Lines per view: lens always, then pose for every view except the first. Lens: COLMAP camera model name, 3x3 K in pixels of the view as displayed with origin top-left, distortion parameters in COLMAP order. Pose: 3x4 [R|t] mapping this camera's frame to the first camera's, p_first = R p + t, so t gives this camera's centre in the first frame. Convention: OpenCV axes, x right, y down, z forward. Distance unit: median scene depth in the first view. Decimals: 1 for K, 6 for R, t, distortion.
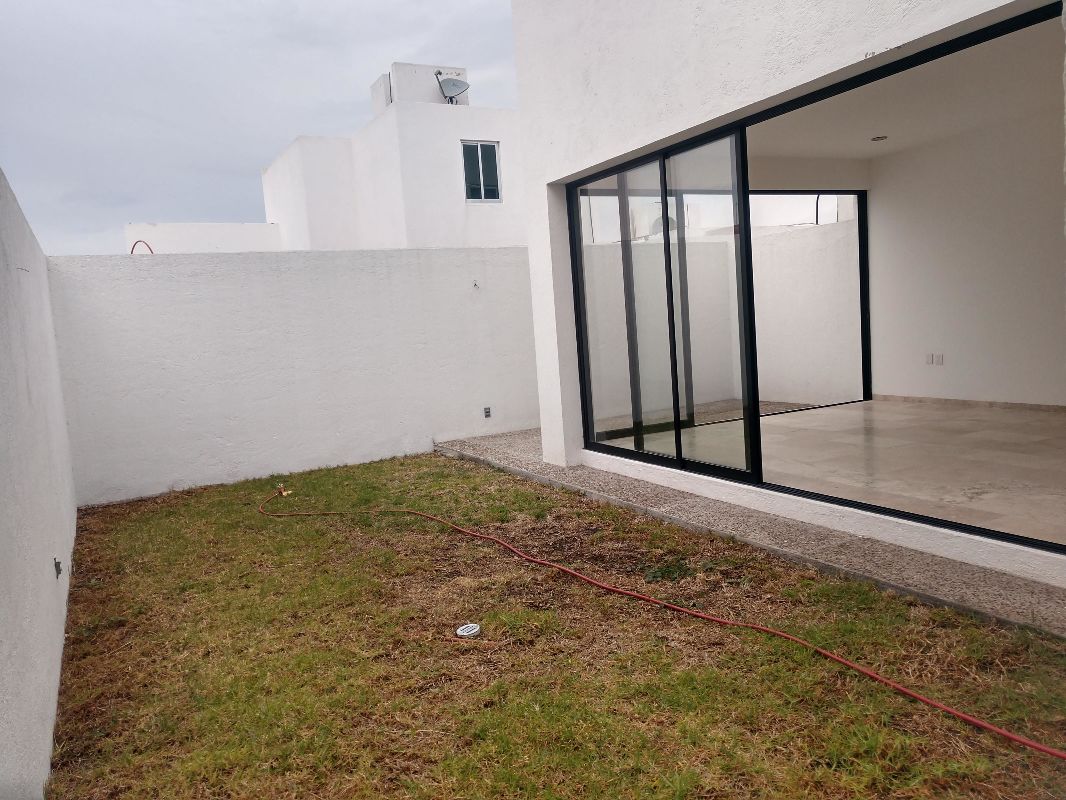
lens RADIAL K [[823.9, 0, 532.4], [0, 823.9, 398.4], [0, 0, 1]] dist [0.039527, -0.020355]
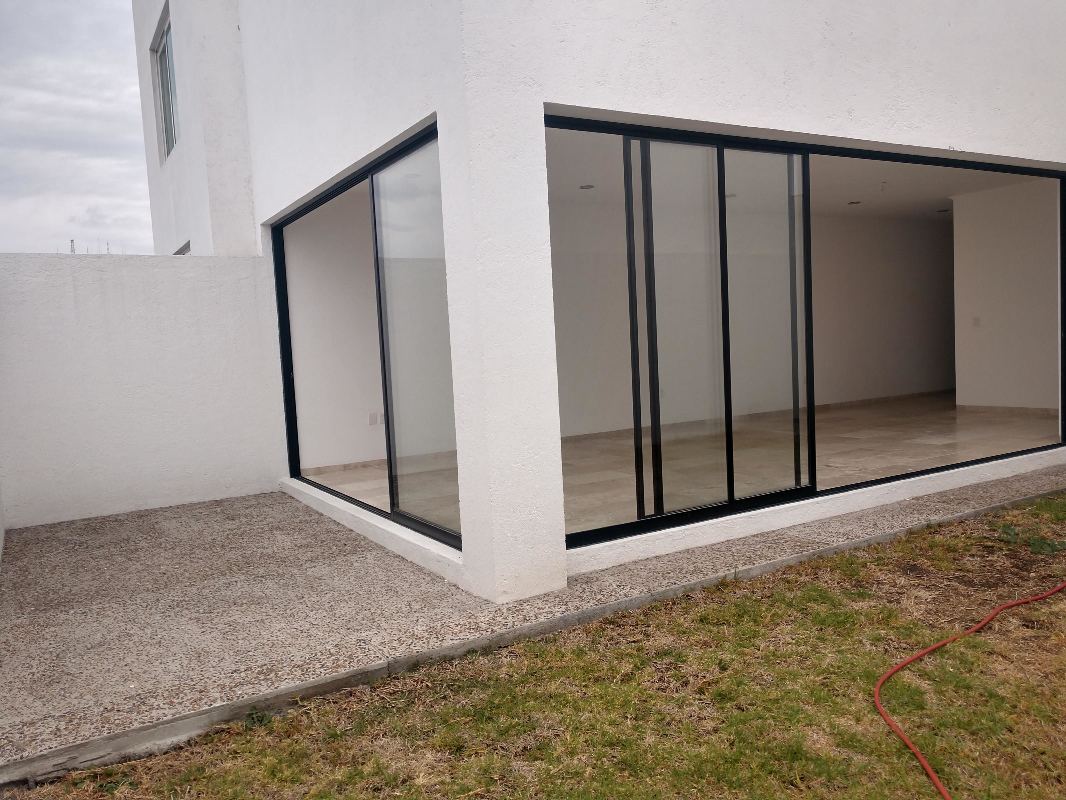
lens RADIAL K [[823.9, 0, 533.3], [0, 823.9, 401.6], [0, 0, 1]] dist [0.039527, -0.020355]
pose [[-0.052486, 0.002967, 0.998617, -0.628431], [0.154934, 0.987911, 0.005208, -0.060257], [-0.986530, 0.154993, -0.052311, 1.179229]]
